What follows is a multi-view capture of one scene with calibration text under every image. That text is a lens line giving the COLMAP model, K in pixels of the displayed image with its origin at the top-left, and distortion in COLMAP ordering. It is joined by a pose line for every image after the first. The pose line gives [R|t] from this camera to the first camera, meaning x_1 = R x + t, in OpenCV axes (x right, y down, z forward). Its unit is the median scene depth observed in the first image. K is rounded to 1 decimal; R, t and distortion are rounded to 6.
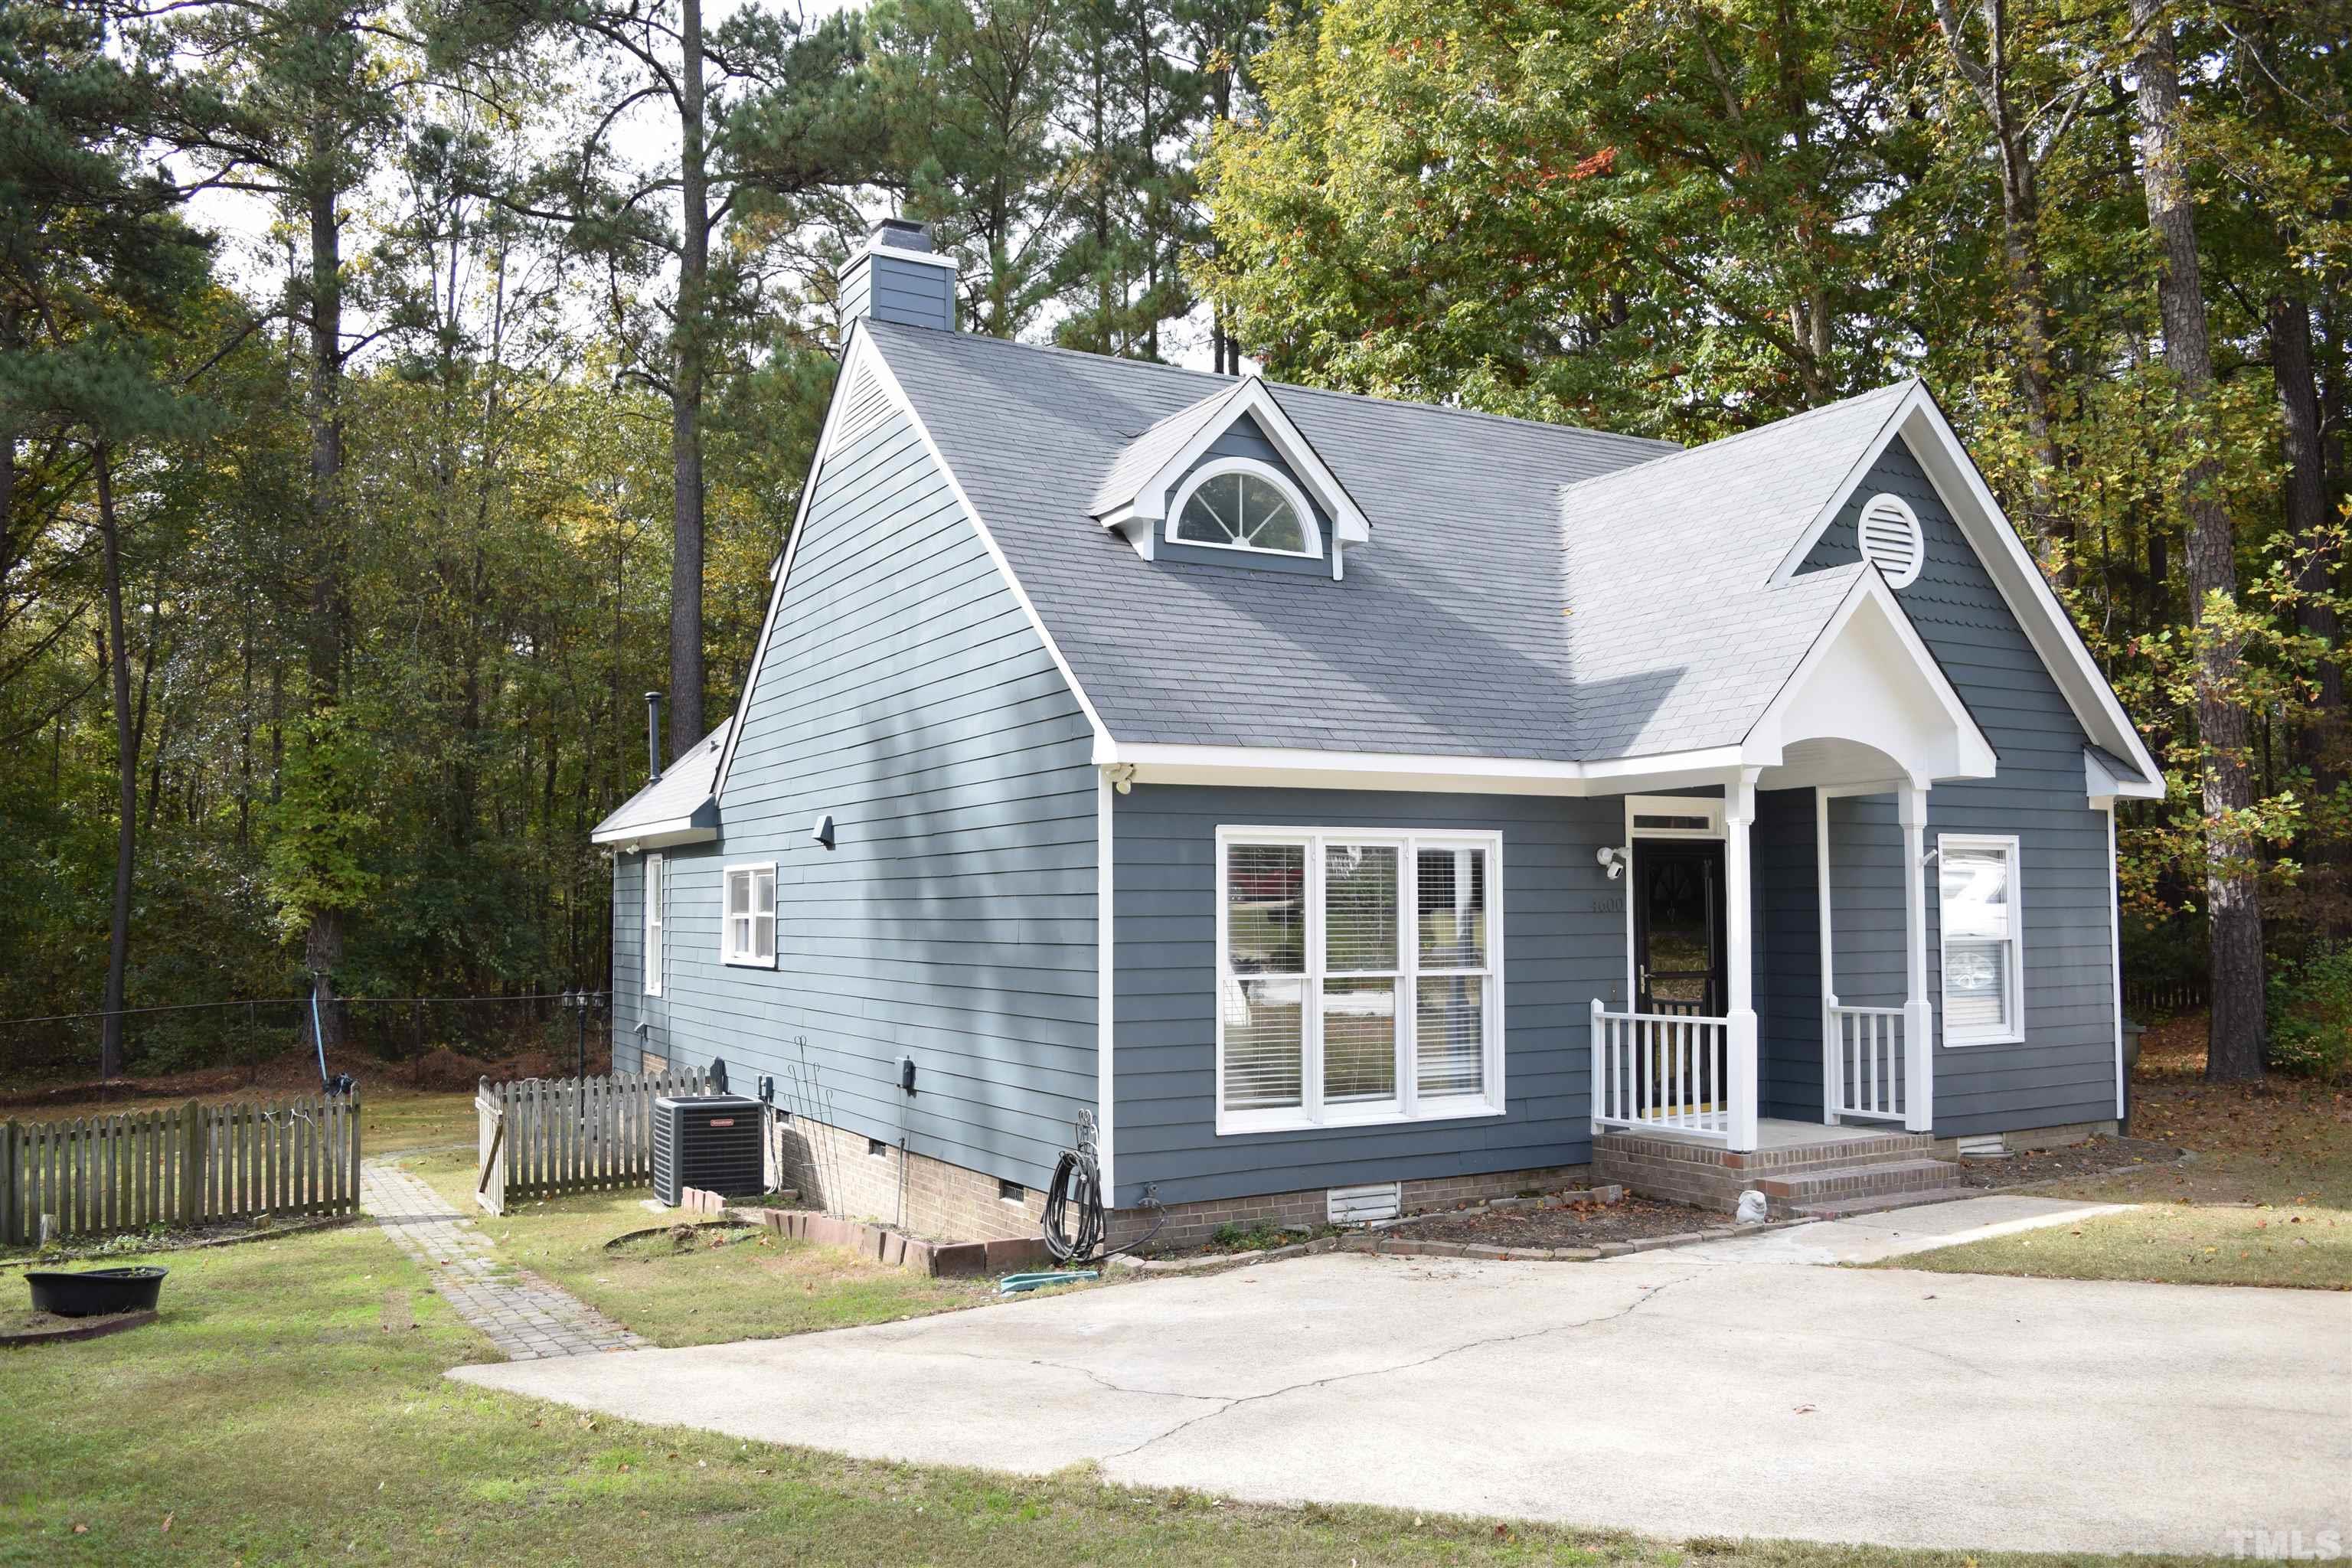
lens RADIAL K [[1870.3, 0, 1176.0], [0, 1870.3, 784.0], [0, 0, 1]] dist [-0.097273, -0.005547]
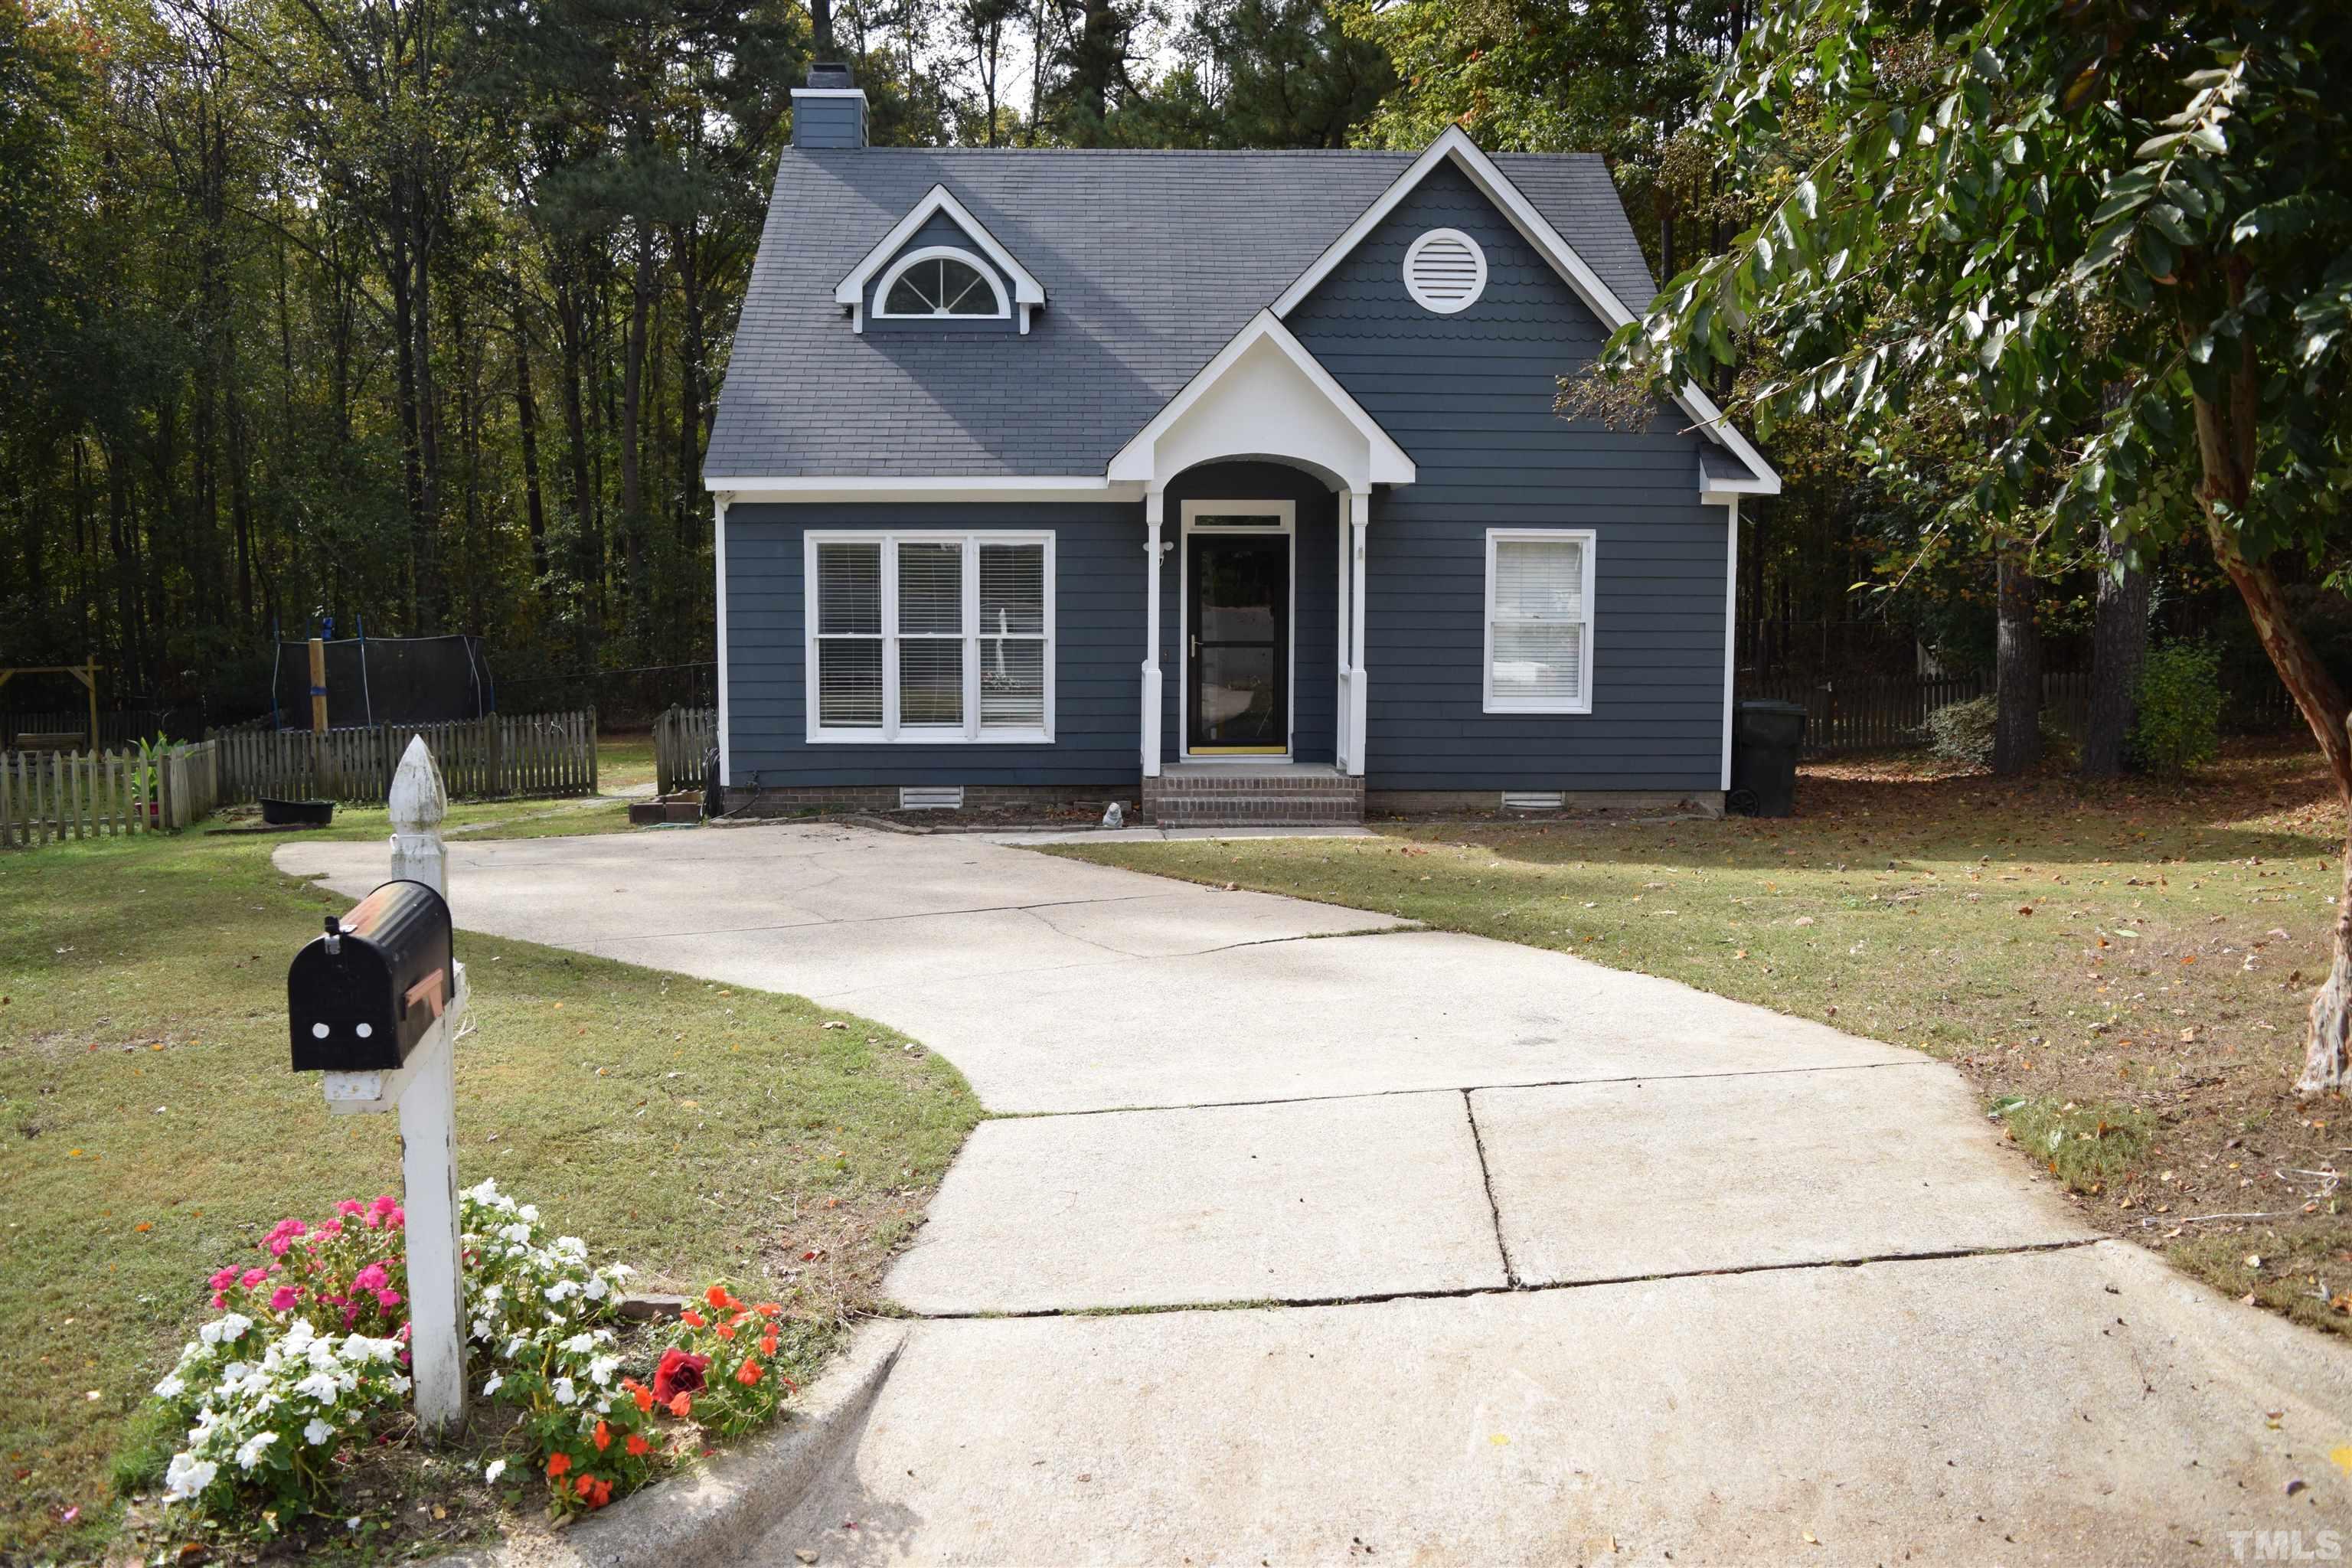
lens RADIAL K [[1870.3, 0, 1176.0], [0, 1870.3, 784.0], [0, 0, 1]] dist [-0.097273, -0.005547]
pose [[0.891543, 0.054987, -0.449587, 0.854224], [0.025325, 0.984999, 0.170691, -0.021131], [0.452228, -0.163564, 0.876776, -0.146941]]
